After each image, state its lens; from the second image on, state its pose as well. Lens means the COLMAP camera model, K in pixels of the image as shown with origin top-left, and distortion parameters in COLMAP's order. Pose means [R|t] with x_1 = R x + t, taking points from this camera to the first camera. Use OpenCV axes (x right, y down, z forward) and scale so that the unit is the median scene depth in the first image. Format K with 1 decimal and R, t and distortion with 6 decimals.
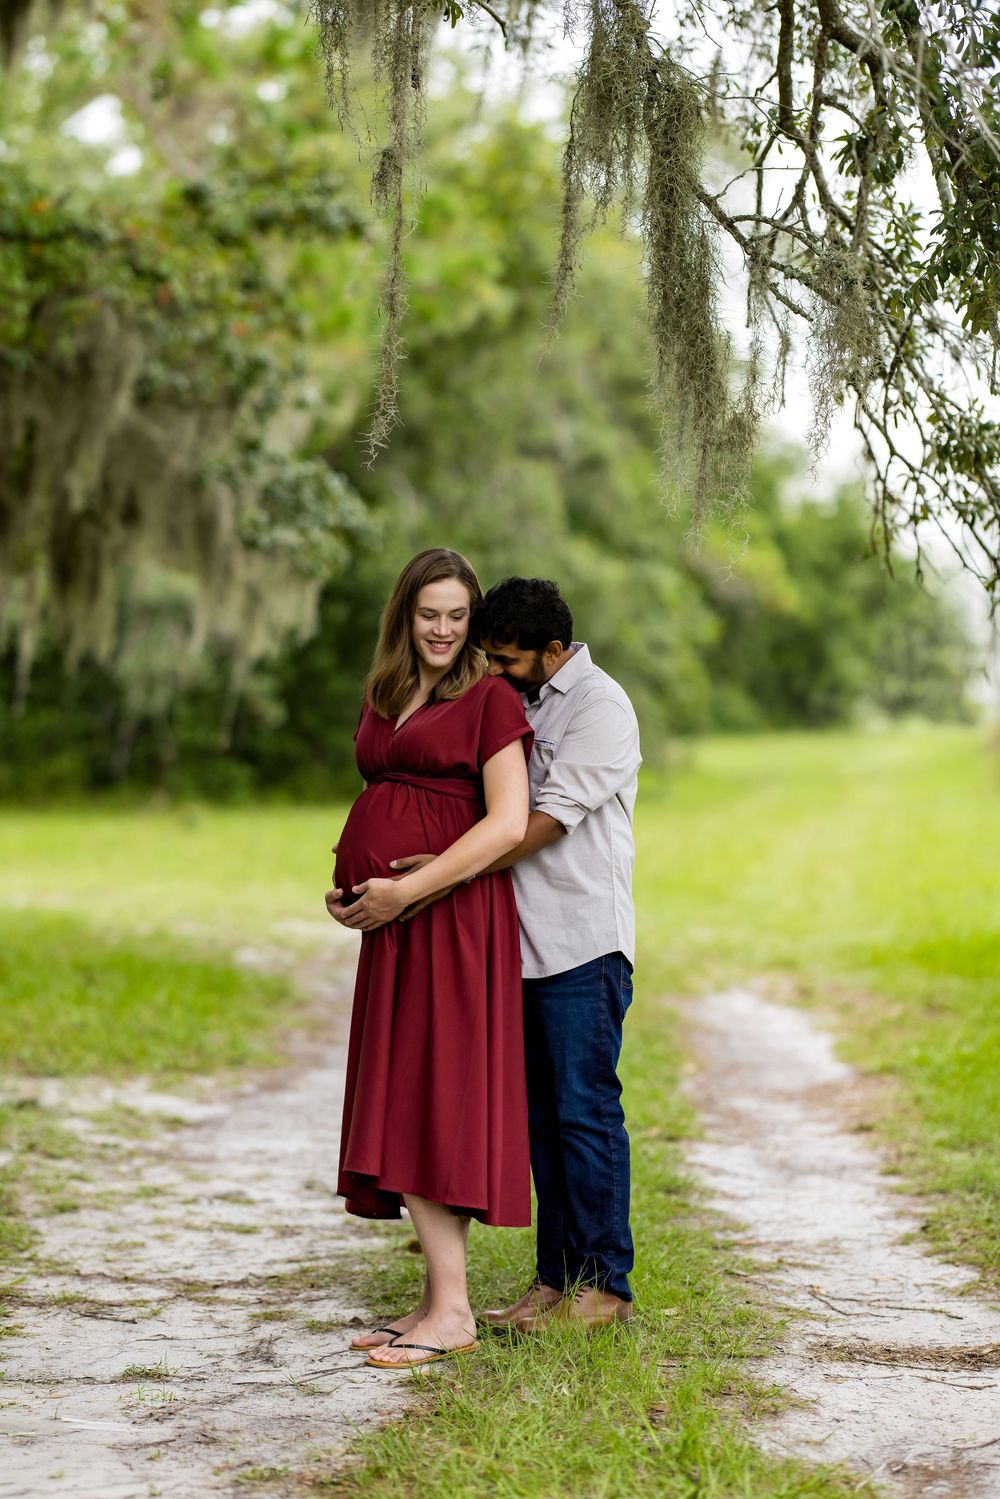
lens RADIAL K [[3822.9, 0, 500.0], [0, 3822.9, 749.5], [0, 0, 1]] dist [-0.019192, 0.523390]
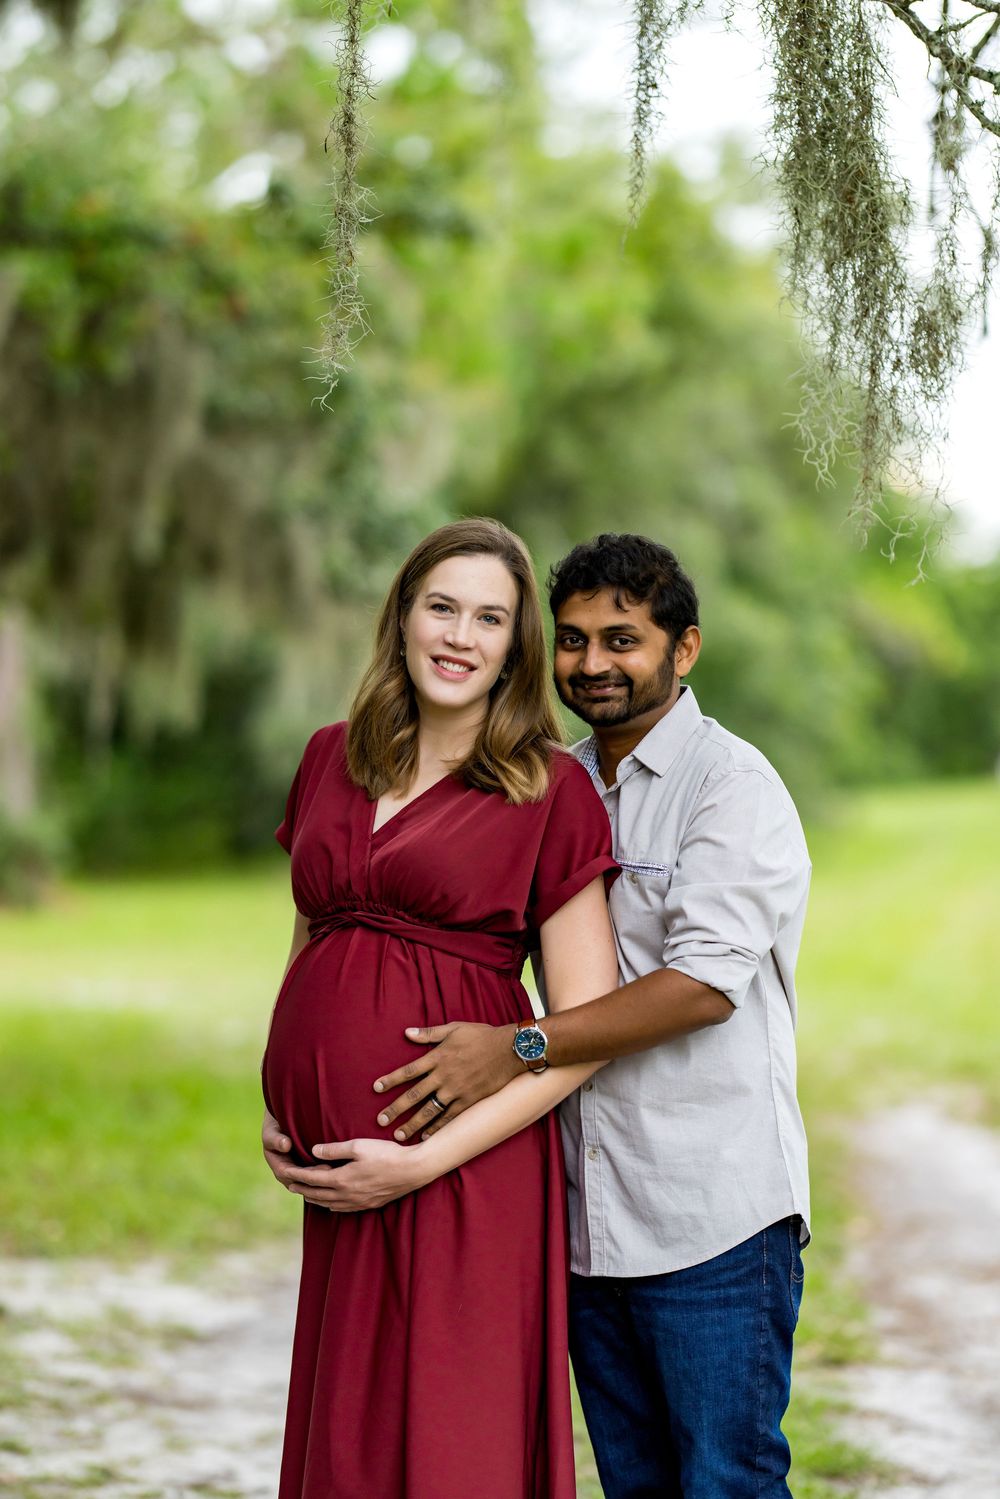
lens RADIAL K [[3685.4, 0, 500.0], [0, 3685.4, 749.5], [0, 0, 1]] dist [-0.273086, -0.001498]
pose [[0.998822, -0.016041, -0.045786, 0.014972], [0.015323, 0.999755, -0.015971, -0.007026], [0.046031, 0.015251, 0.998824, 0.310533]]
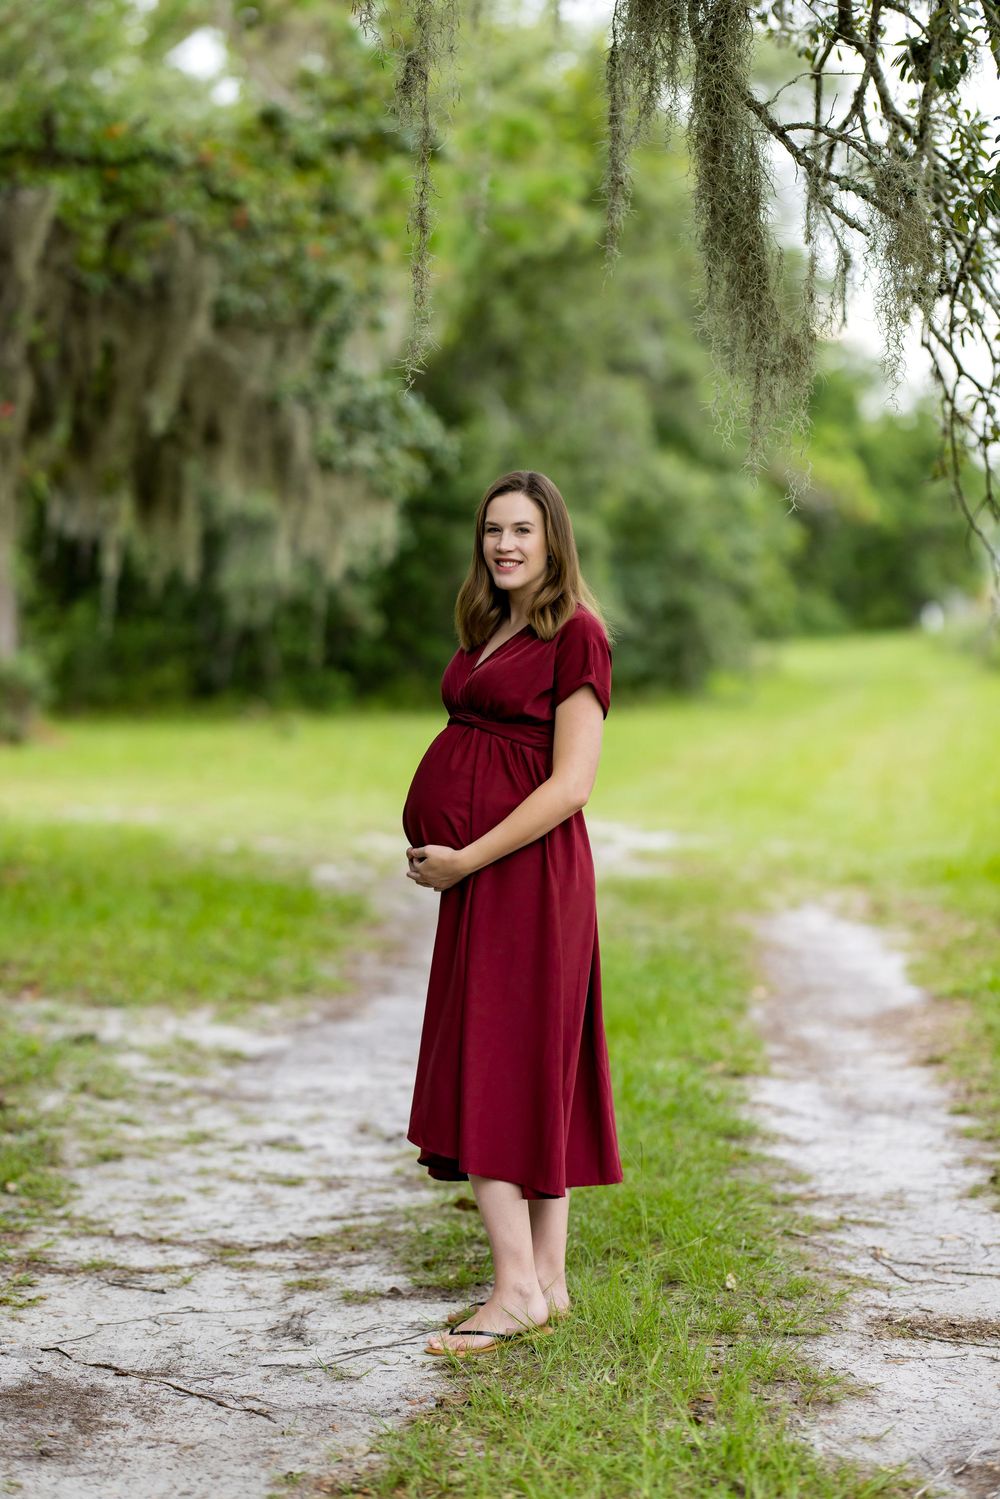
lens RADIAL K [[3637.5, 0, 500.0], [0, 3637.5, 749.5], [0, 0, 1]] dist [-0.004988, 0.200432]
pose [[0.999622, -0.005514, -0.026937, 0.010454], [0.006233, 0.999625, 0.026677, -0.007310], [0.026780, -0.026835, 0.999281, 0.072415]]
